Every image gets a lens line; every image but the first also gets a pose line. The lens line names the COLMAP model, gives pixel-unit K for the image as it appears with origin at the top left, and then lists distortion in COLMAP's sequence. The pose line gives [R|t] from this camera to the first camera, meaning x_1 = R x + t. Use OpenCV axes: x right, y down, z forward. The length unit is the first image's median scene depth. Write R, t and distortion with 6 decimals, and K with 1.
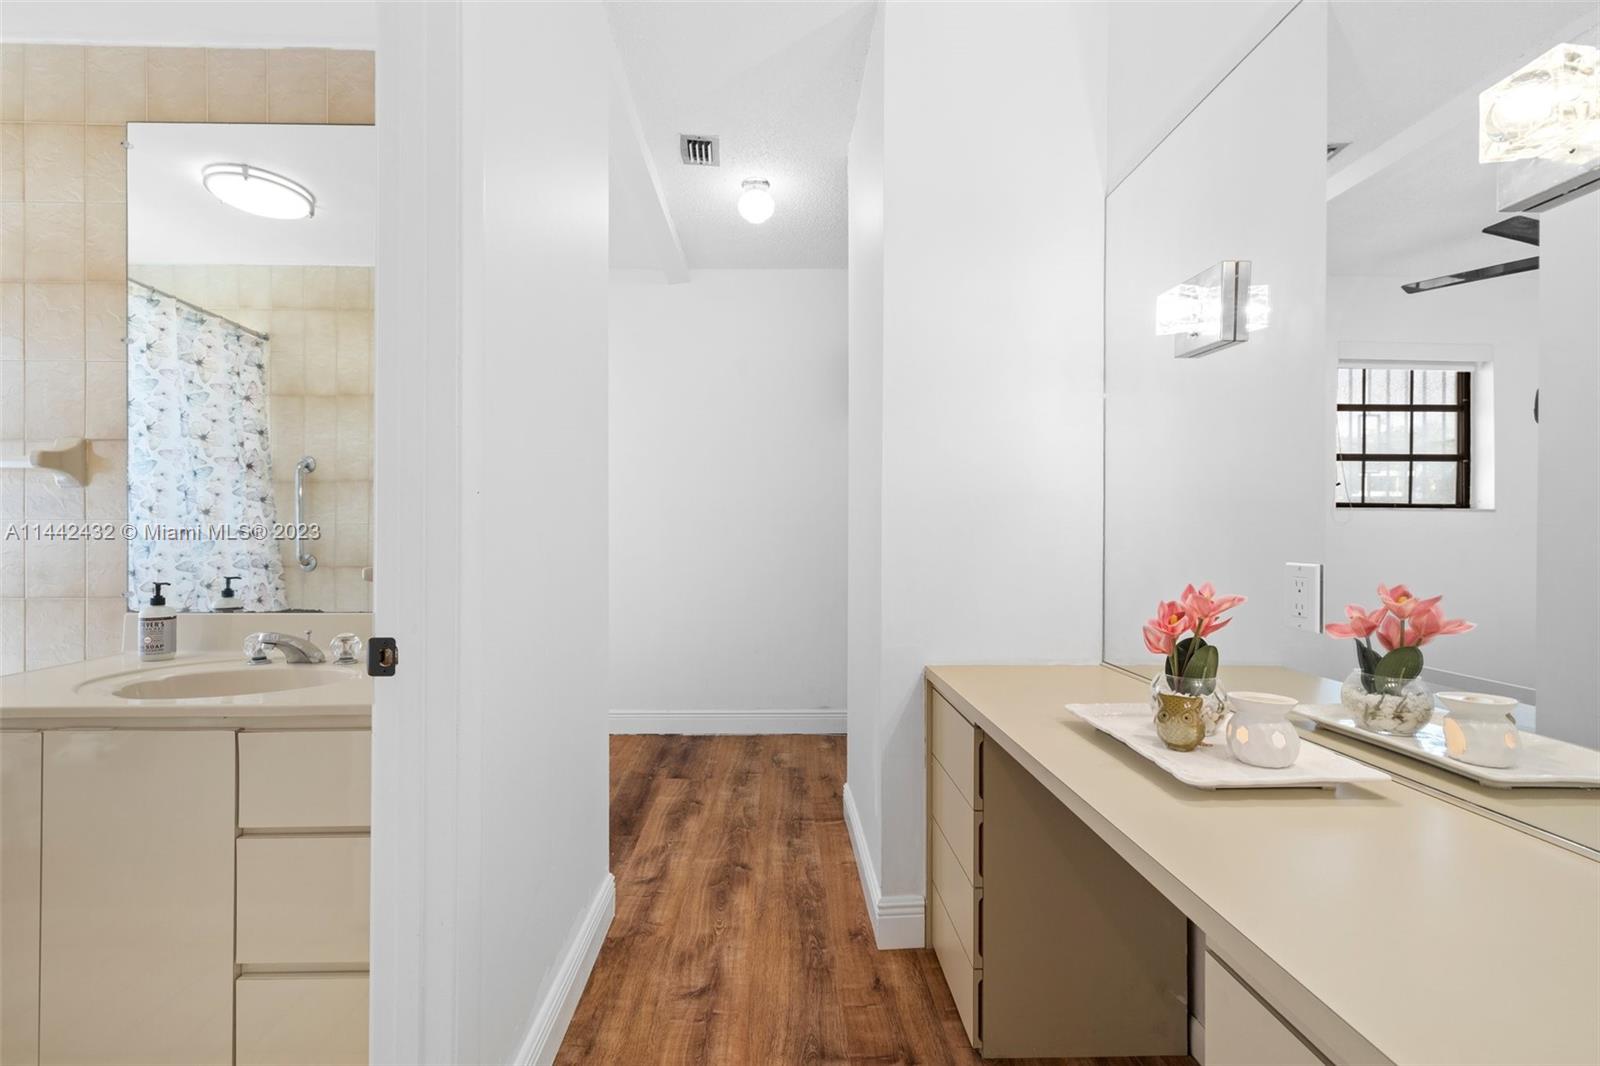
lens RADIAL K [[694.2, 0, 803.2], [0, 694.2, 531.2], [0, 0, 1]] dist [0.002529, -0.000772]
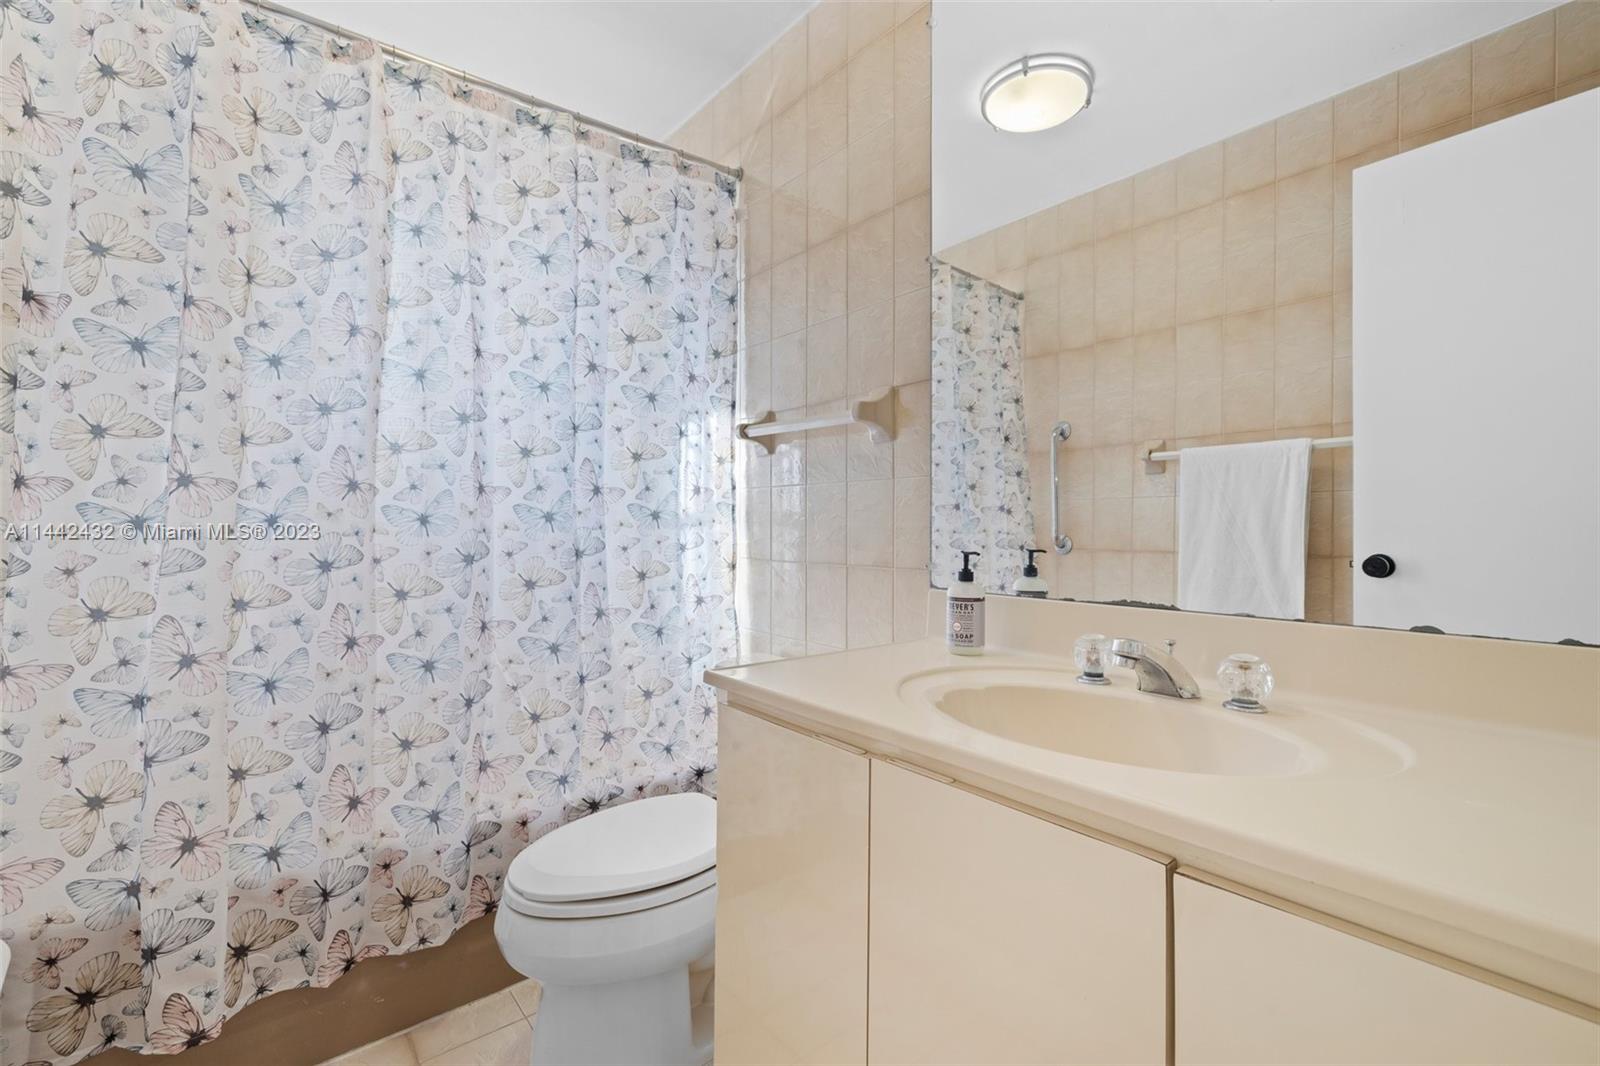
lens RADIAL K [[694.2, 0, 796.5], [0, 694.2, 529.8], [0, 0, 1]] dist [0.002529, -0.000772]
pose [[0.616887, 0.003845, -0.787042, -0.282975], [-0.003278, 0.999992, 0.002315, 0.031059], [0.787045, 0.001152, 0.616895, 0.246090]]
